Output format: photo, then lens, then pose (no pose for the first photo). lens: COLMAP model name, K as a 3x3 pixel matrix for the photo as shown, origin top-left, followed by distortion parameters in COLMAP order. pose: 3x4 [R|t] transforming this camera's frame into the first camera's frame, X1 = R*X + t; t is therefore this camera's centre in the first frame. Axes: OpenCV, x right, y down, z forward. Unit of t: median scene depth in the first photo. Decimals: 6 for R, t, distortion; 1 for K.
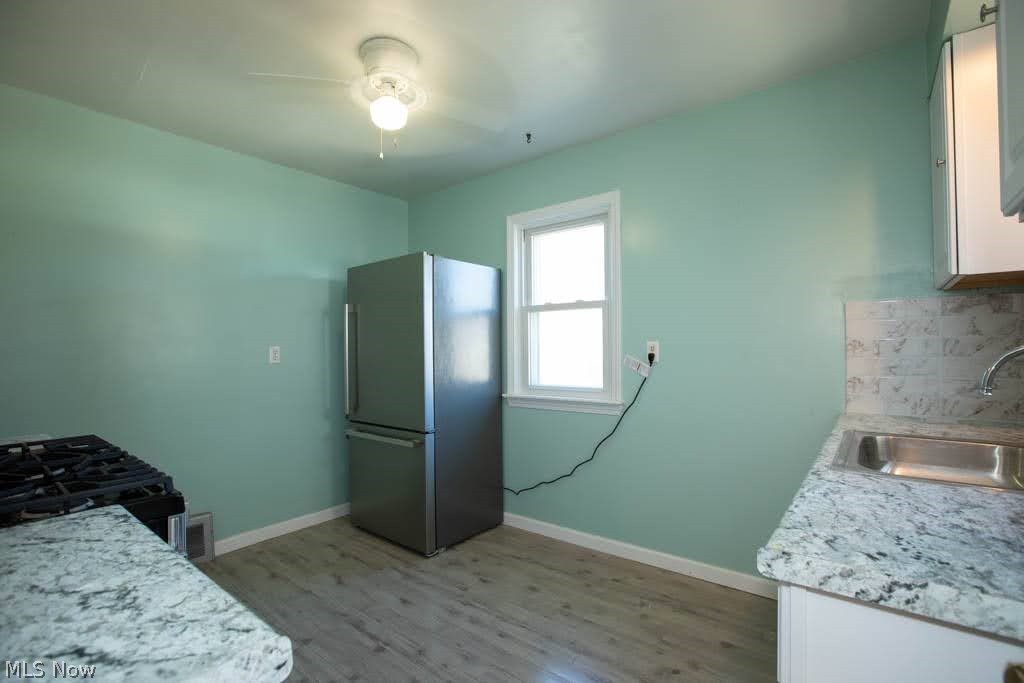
lens RADIAL K [[466.1, 0, 515.5], [0, 466.1, 349.3], [0, 0, 1]] dist [-0.031651, 0.000466]
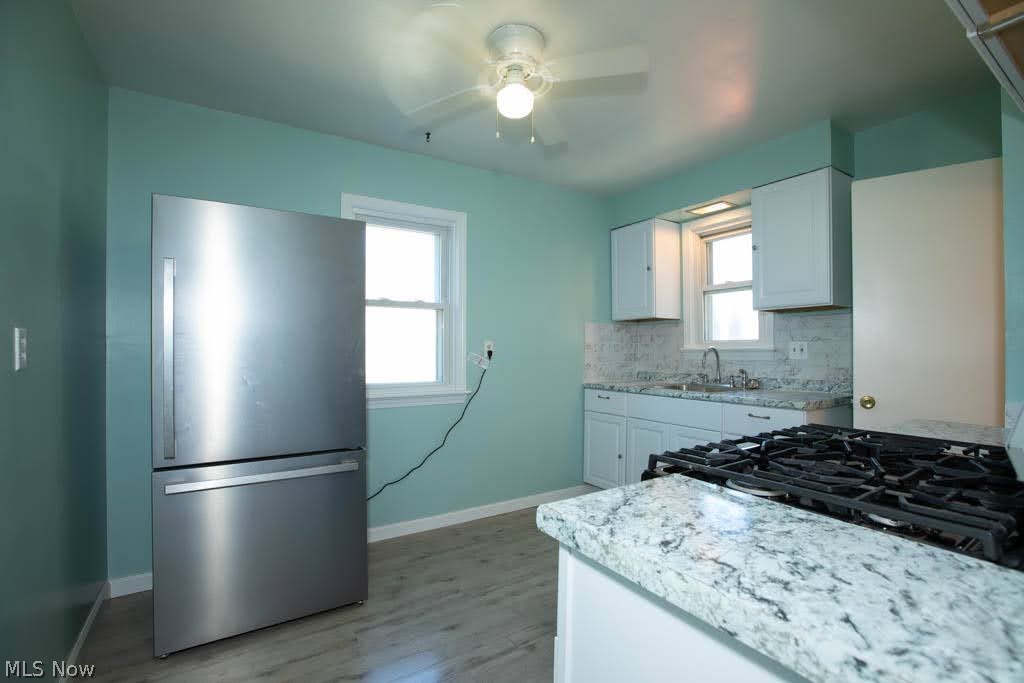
lens RADIAL K [[466.1, 0, 515.5], [0, 466.1, 349.3], [0, 0, 1]] dist [-0.031651, 0.000466]
pose [[0.318136, 0.010545, 0.947987, -0.898492], [-0.002864, 0.999944, -0.010162, 0.017811], [-0.948041, 0.000518, 0.318148, 0.516107]]
